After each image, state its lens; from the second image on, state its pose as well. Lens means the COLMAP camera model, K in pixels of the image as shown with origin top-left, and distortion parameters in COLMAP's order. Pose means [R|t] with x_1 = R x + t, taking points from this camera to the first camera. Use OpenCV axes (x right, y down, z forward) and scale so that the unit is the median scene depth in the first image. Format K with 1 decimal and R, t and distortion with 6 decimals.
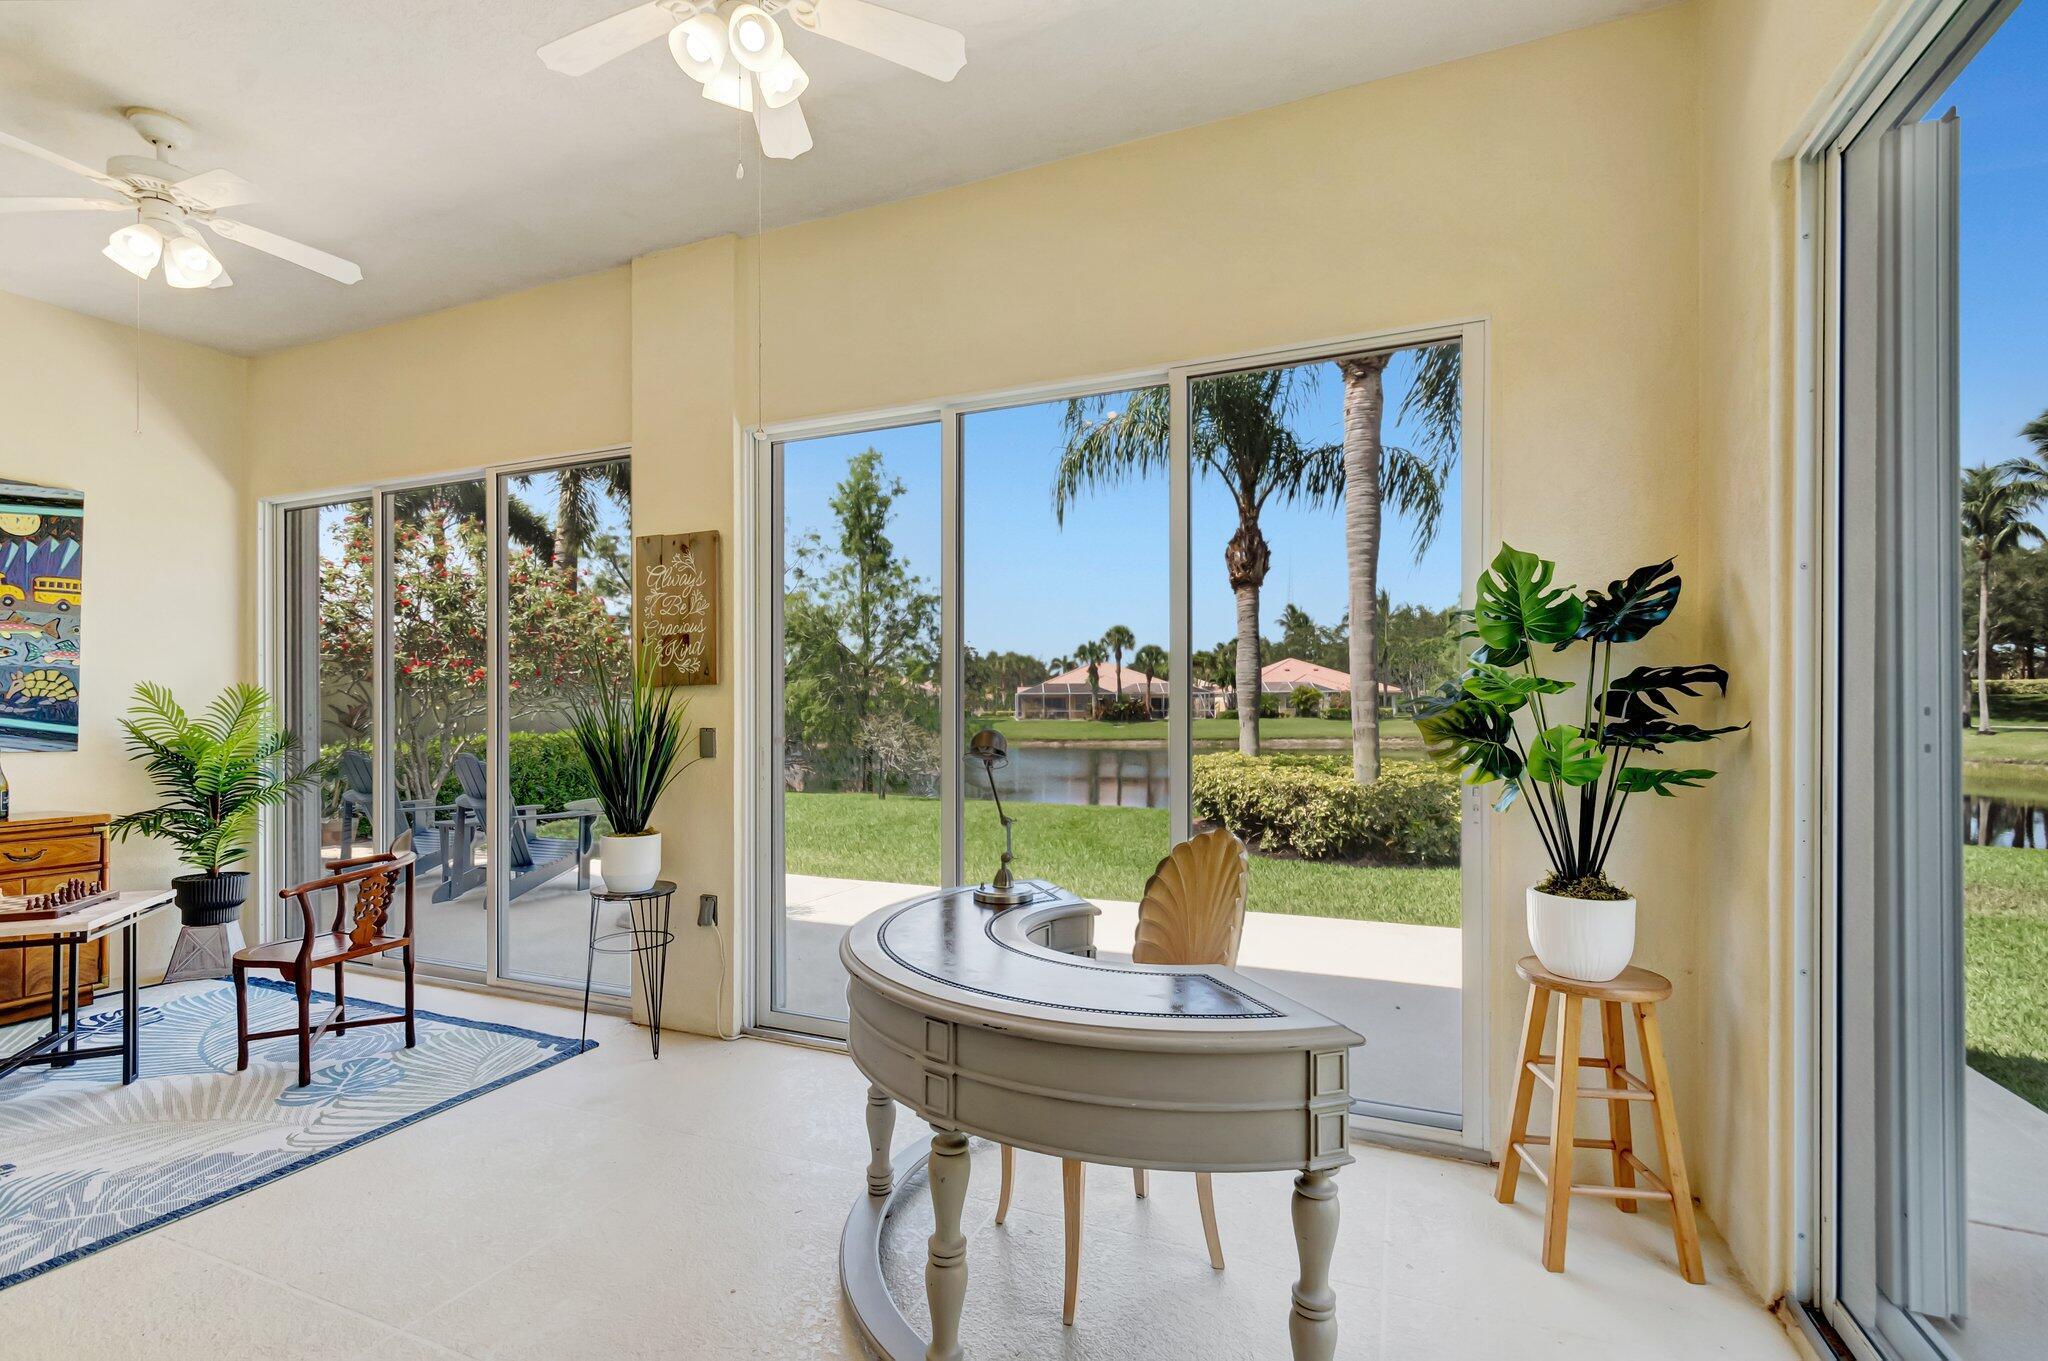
lens RADIAL K [[898.7, 0, 1031.7], [0, 898.7, 704.4], [0, 0, 1]] dist [0.000856, -0.000936]
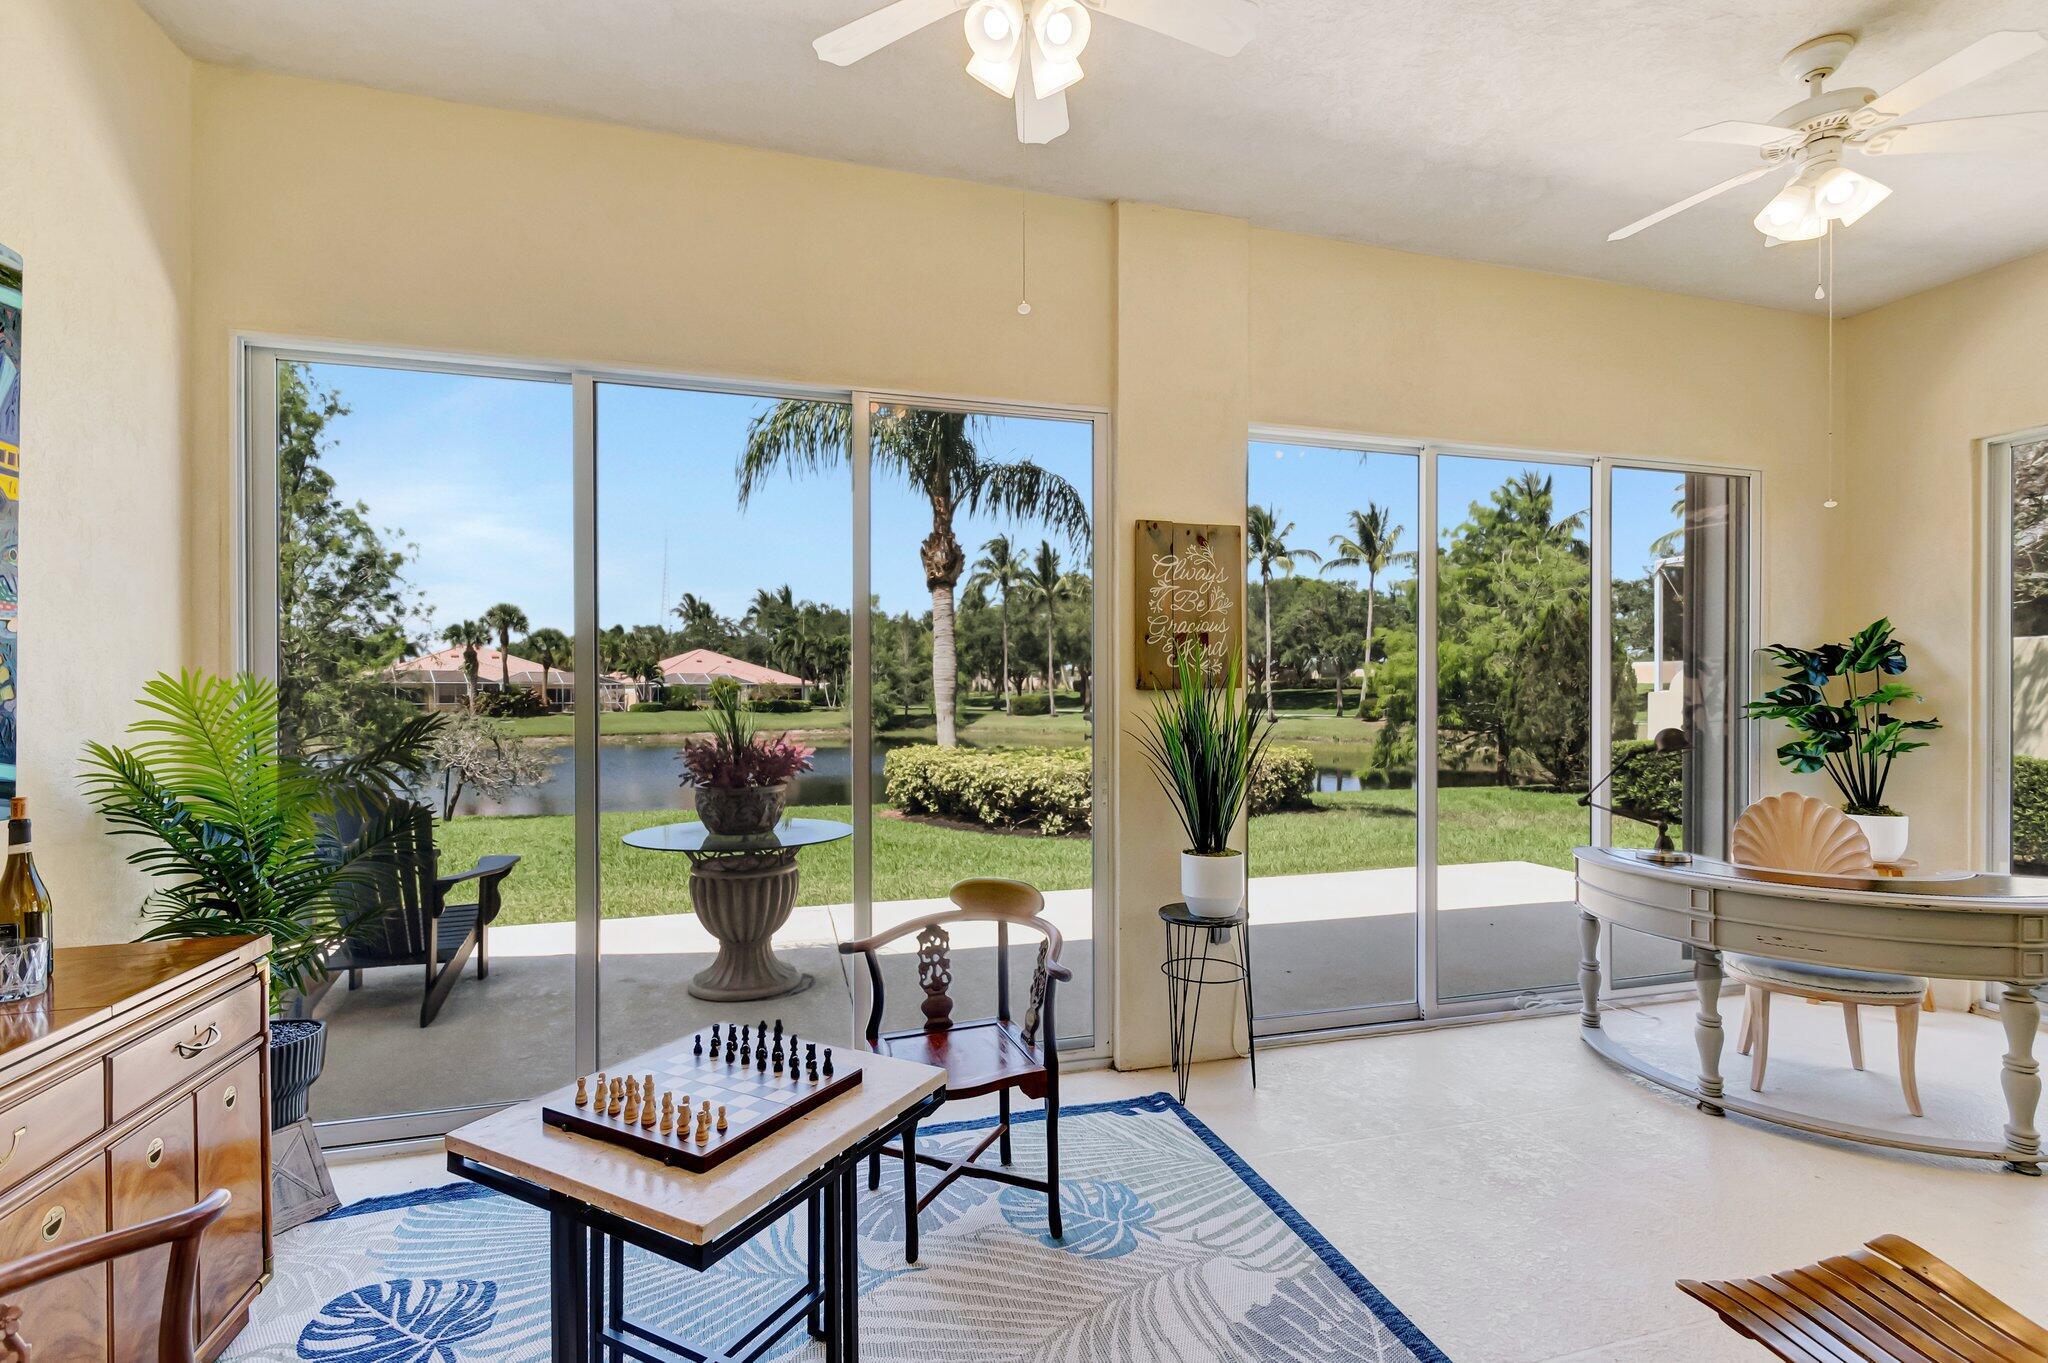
lens RADIAL K [[907.3, 0, 1025.7], [0, 907.3, 705.5], [0, 0, 1]] dist [0.005428, -0.000065]
pose [[0.787365, -0.005735, 0.616461, -0.447667], [-0.000914, 0.999945, 0.010470, -0.005335], [-0.616487, -0.008808, 0.787316, 0.151732]]
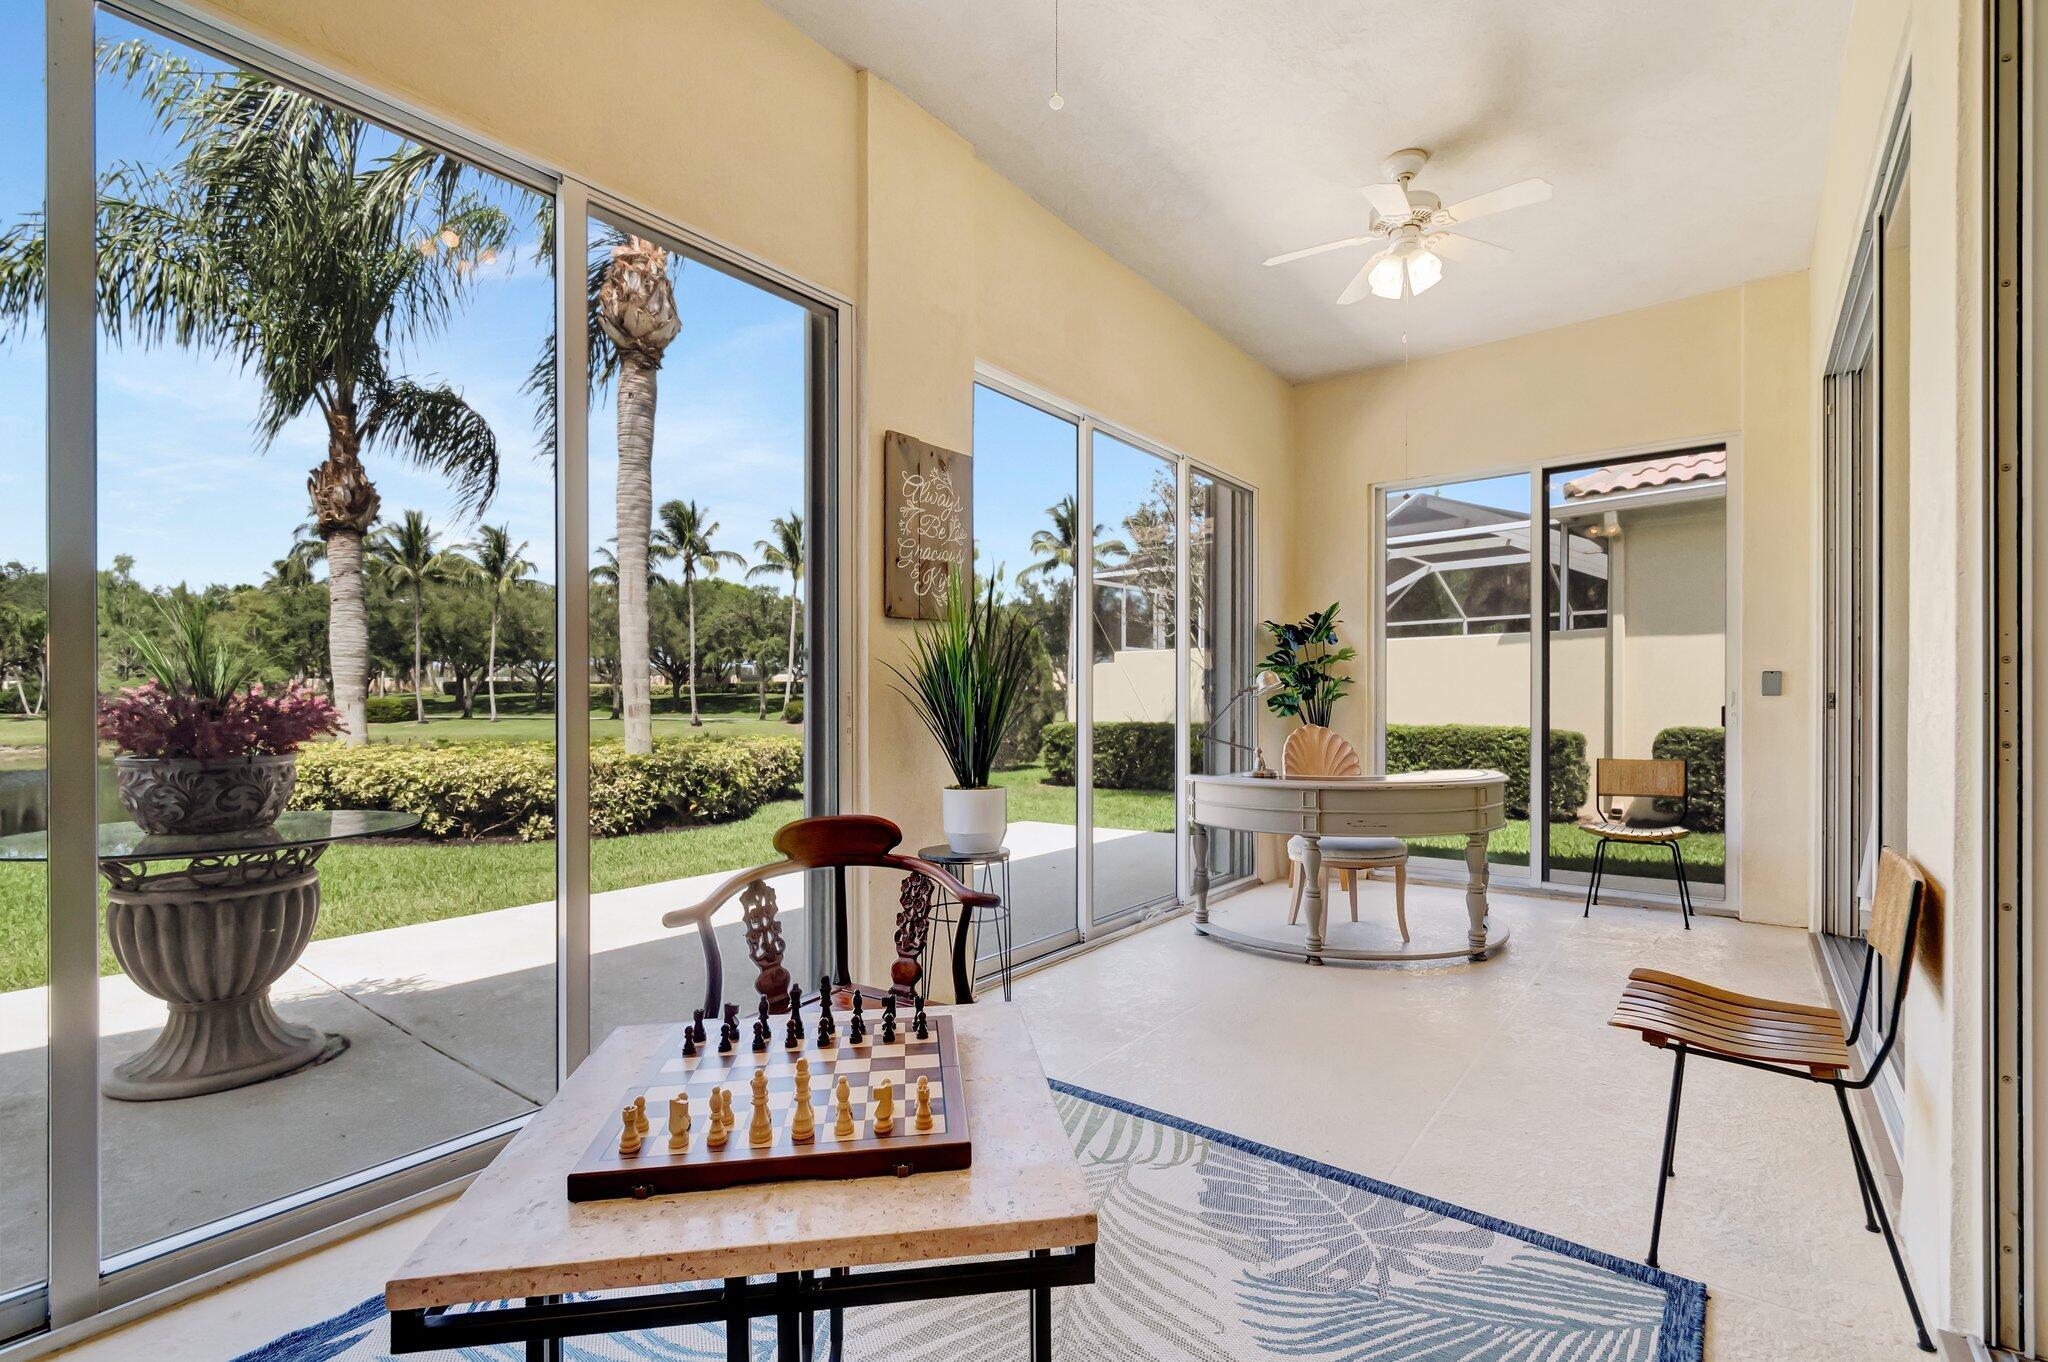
lens RADIAL K [[903.1, 0, 1028.1], [0, 903.1, 708.3], [0, 0, 1]] dist [0.000929, -0.000301]
pose [[0.270120, -0.005139, 0.962813, -0.492420], [-0.001461, 0.999982, 0.005748, 0.024089], [-0.962826, -0.002959, 0.270107, 0.275207]]
